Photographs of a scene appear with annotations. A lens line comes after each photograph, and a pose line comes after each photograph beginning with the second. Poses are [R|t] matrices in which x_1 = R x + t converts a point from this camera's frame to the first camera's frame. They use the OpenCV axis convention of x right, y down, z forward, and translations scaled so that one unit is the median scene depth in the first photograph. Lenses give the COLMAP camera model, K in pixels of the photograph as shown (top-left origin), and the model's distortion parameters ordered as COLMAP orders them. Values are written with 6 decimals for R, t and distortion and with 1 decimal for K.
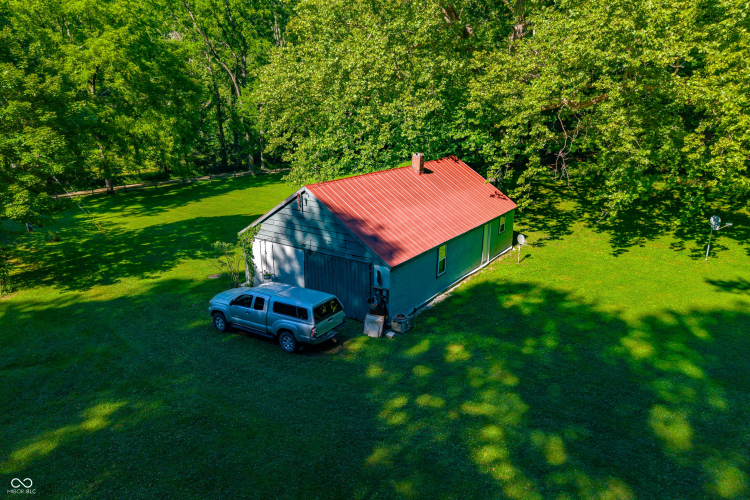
lens RADIAL K [[508.7, 0, 372.9], [0, 508.7, 249.7], [0, 0, 1]] dist [0.002687, -0.001165]
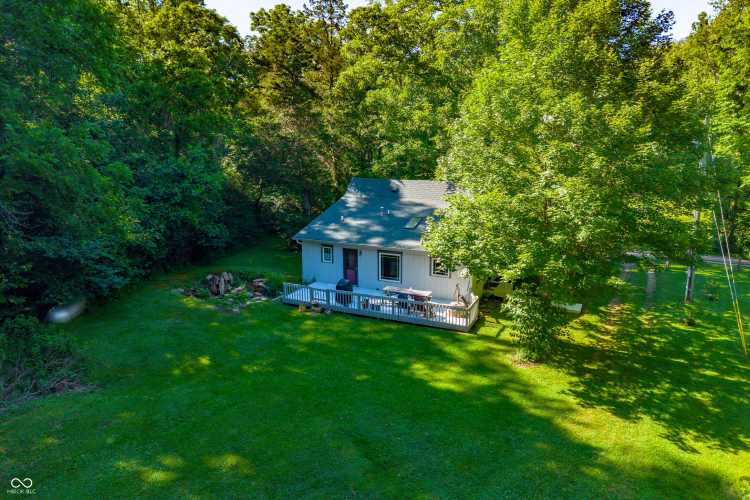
lens RADIAL K [[505.5, 0, 375.0], [0, 505.5, 250.0], [0, 0, 1]] dist [-0.001861, -0.001974]
pose [[0.124741, 0.221836, -0.967072, 0.024203], [-0.291509, 0.939862, 0.177993, -0.149390], [0.948400, 0.259707, 0.181907, 0.497311]]
